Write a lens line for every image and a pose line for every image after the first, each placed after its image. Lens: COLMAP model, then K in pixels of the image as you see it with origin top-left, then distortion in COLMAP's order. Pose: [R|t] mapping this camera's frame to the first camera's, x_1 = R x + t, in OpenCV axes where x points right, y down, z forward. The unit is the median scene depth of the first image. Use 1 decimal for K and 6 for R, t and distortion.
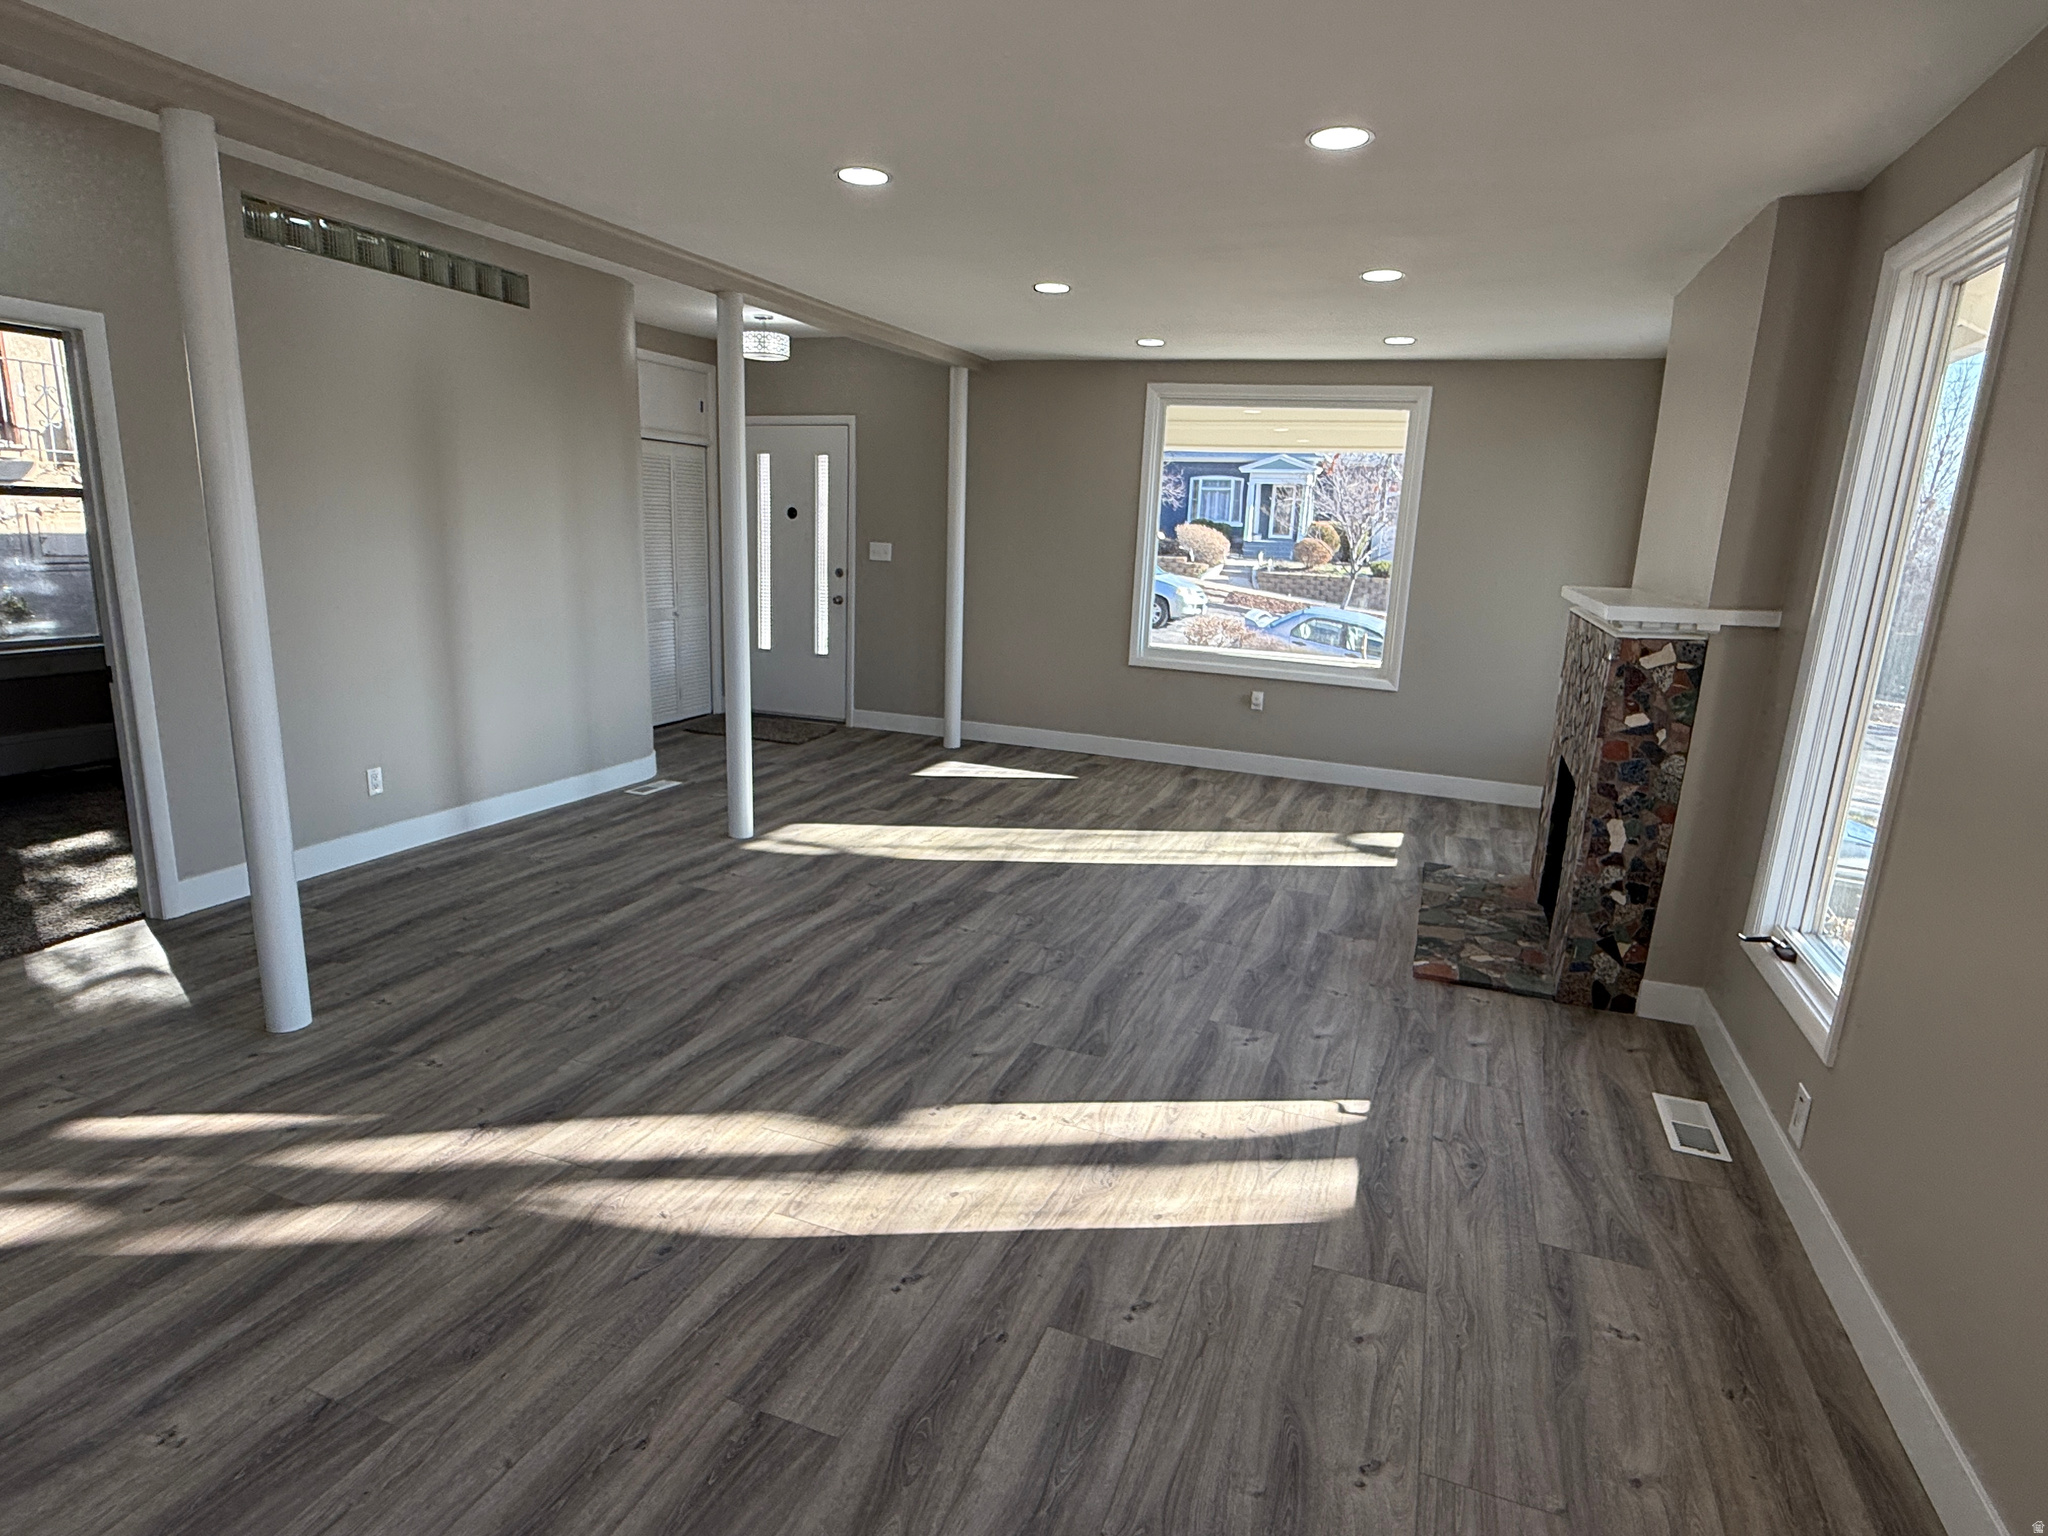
lens RADIAL K [[1116.7, 0, 1027.4], [0, 1116.7, 769.3], [0, 0, 1]] dist [0.002576, 0.000252]
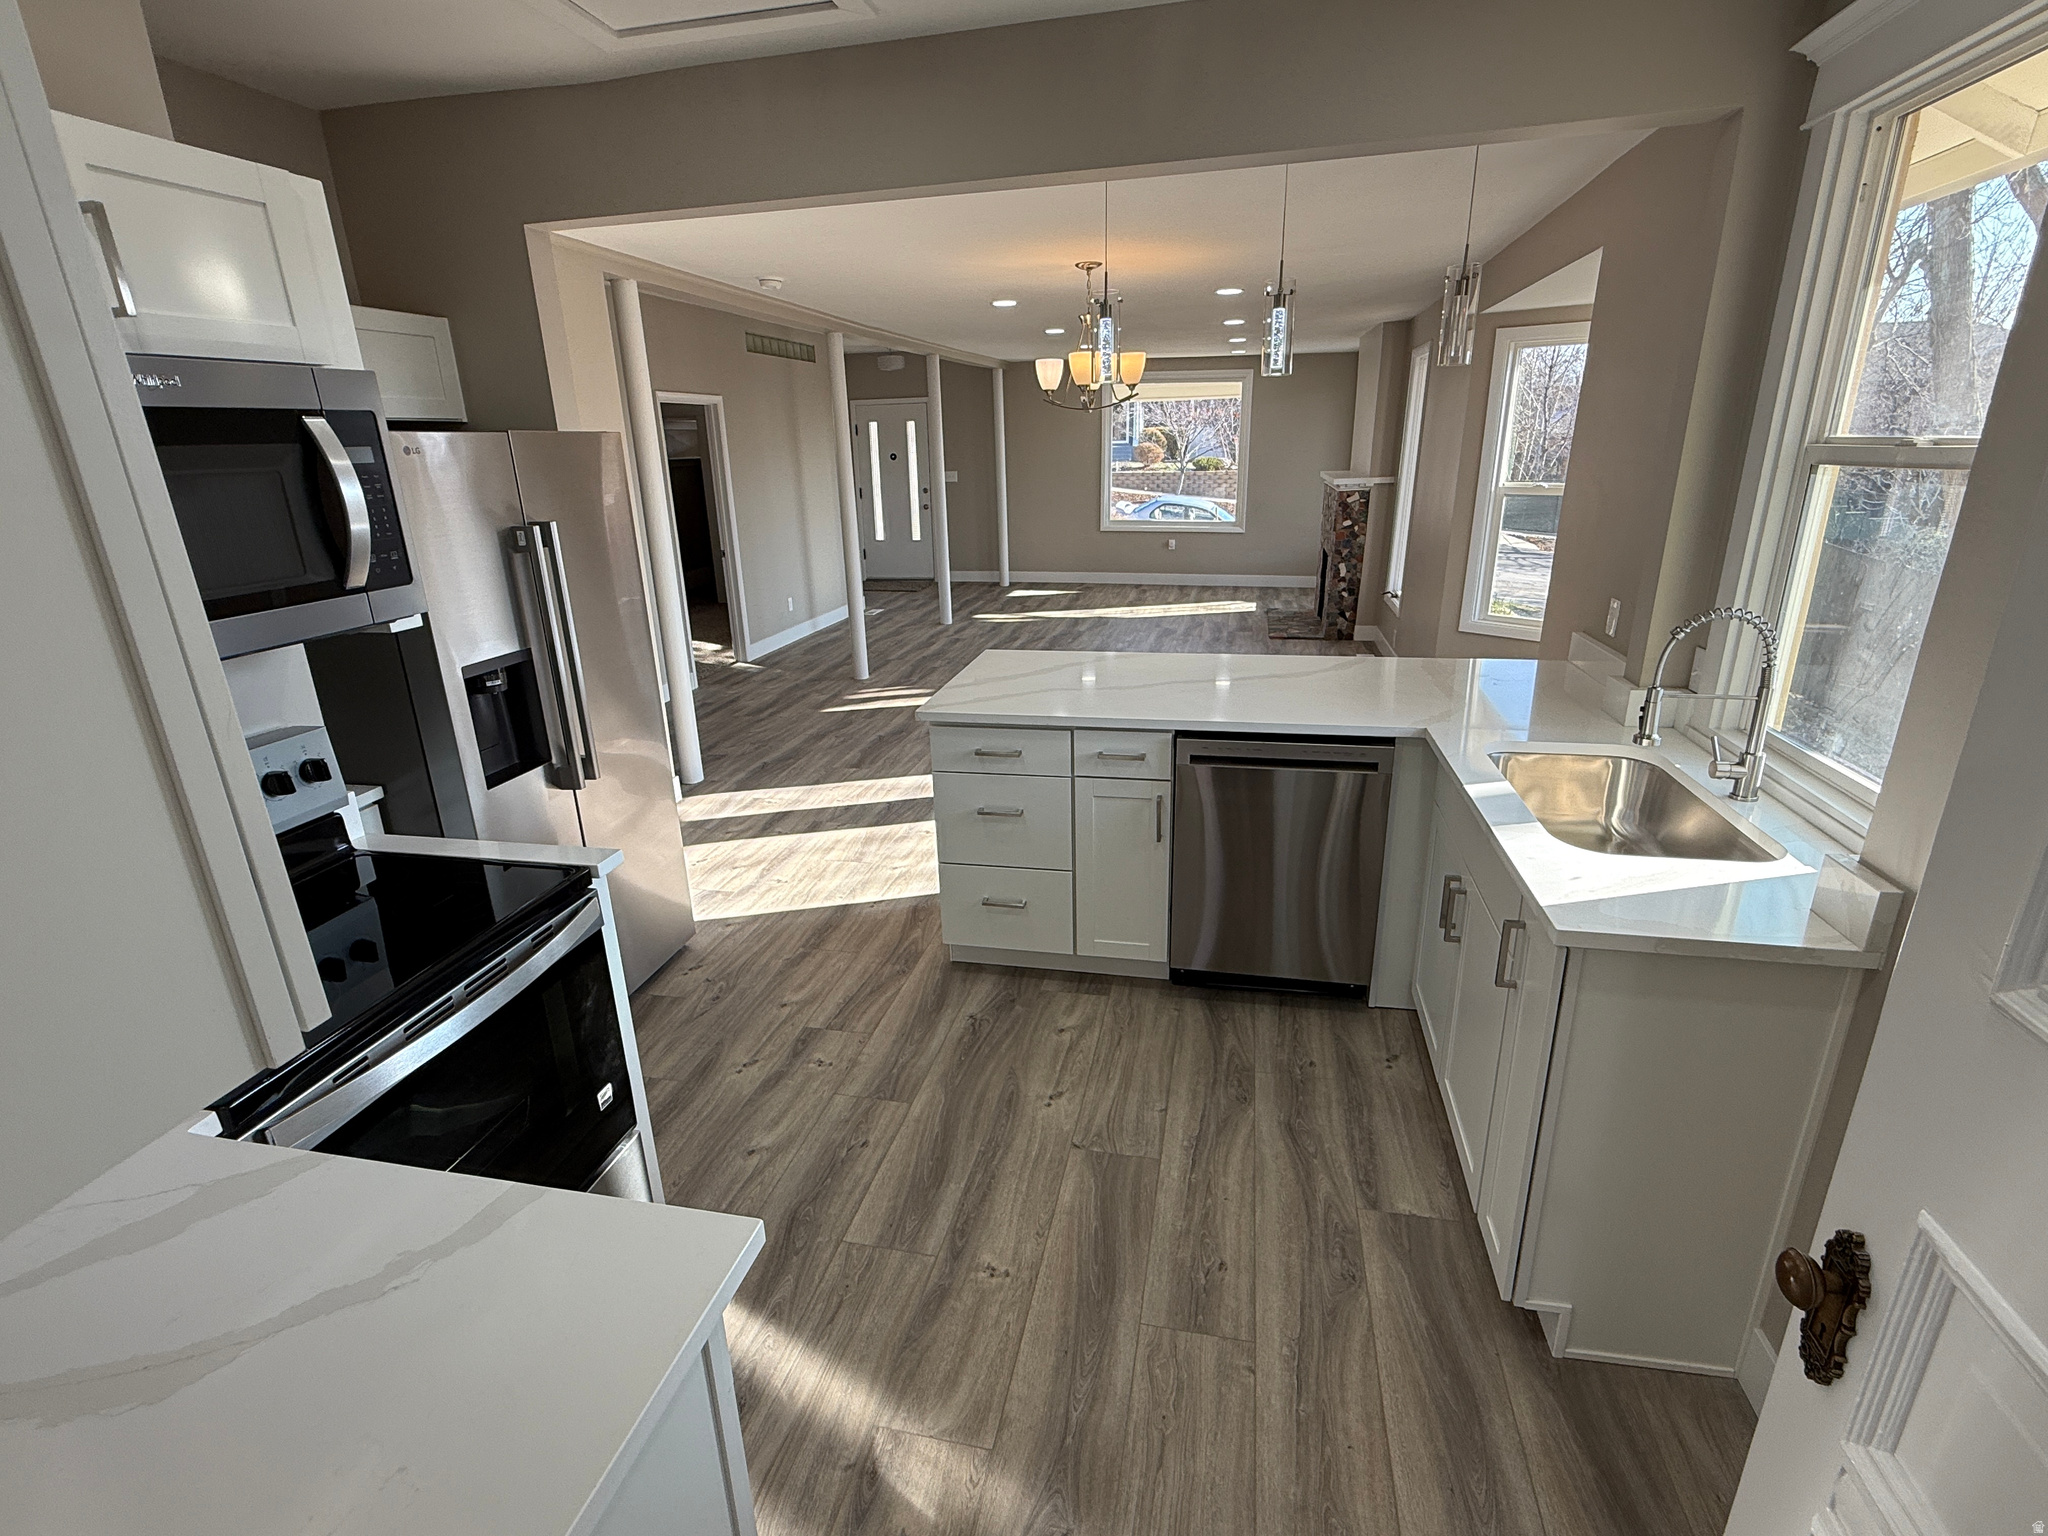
lens RADIAL K [[981.2, 0, 1022.8], [0, 981.2, 772.3], [0, 0, 1]] dist [0.004217, -0.001404]
pose [[0.987639, -0.104040, 0.117237, -0.362561], [0.090071, 0.988832, 0.118740, 0.129982], [-0.128281, -0.106713, 0.985980, -0.834604]]
